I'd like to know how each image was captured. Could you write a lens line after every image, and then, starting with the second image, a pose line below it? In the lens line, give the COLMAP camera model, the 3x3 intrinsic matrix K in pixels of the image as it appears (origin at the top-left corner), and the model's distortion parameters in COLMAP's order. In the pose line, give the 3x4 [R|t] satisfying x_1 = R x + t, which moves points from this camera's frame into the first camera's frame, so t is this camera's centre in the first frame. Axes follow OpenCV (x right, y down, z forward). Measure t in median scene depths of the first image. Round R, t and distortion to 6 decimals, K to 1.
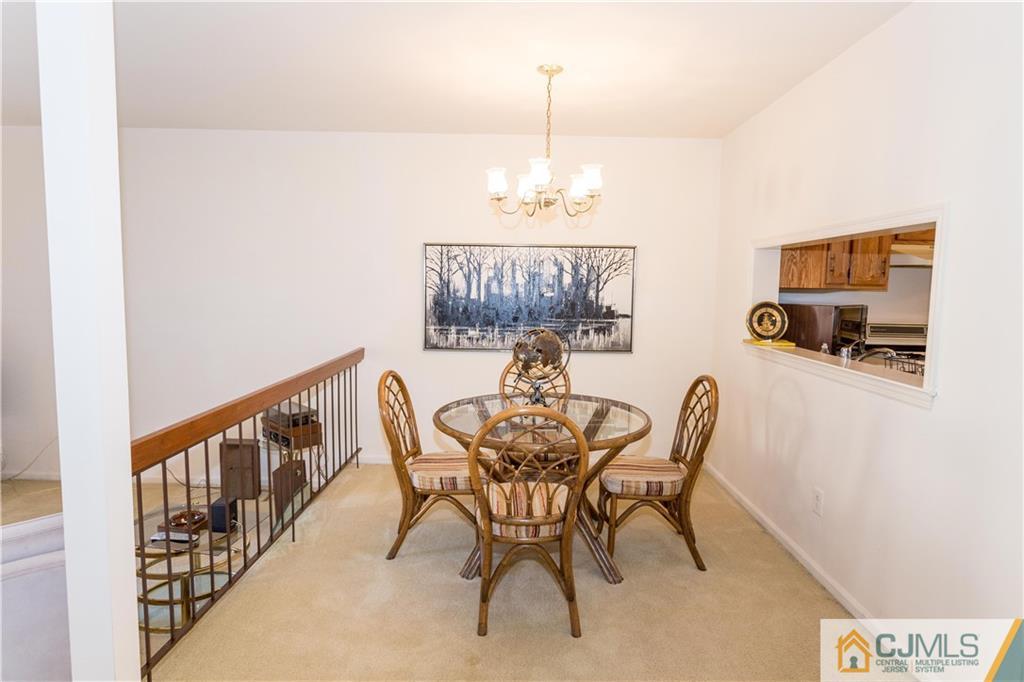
lens RADIAL K [[579.4, 0, 512.4], [0, 579.4, 343.3], [0, 0, 1]] dist [-0.004436, 0.006195]
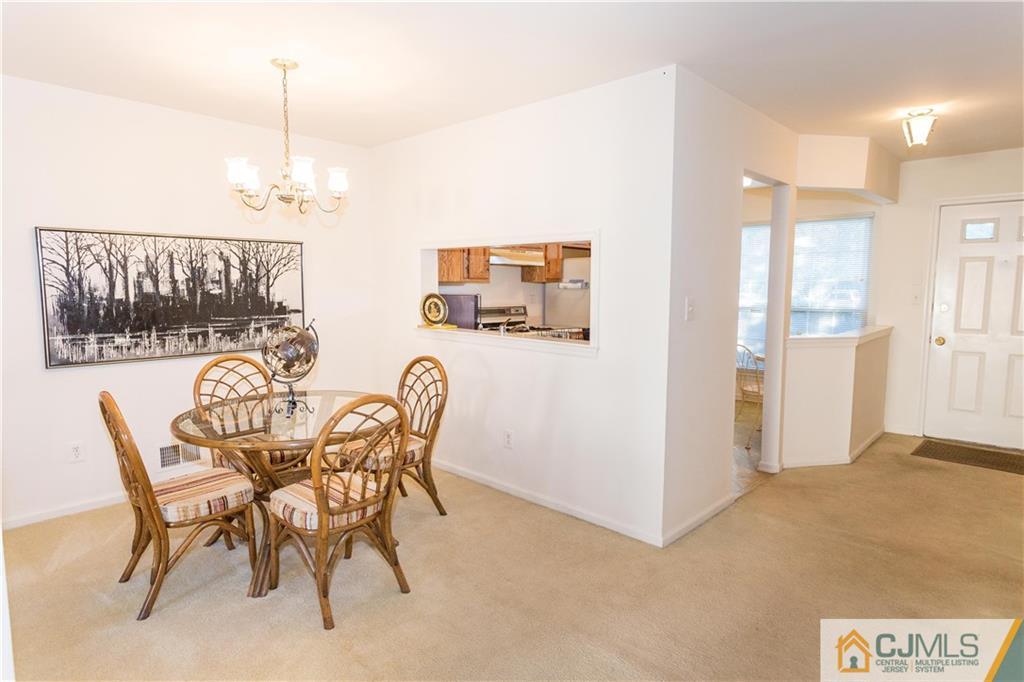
lens RADIAL K [[579.4, 0, 514.3], [0, 579.4, 344.5], [0, 0, 1]] dist [-0.004436, 0.006195]
pose [[0.684376, -0.089407, 0.723627, -0.285968], [0.078028, 0.995735, 0.049231, -0.009250], [-0.724942, 0.022771, 0.688433, 0.031044]]
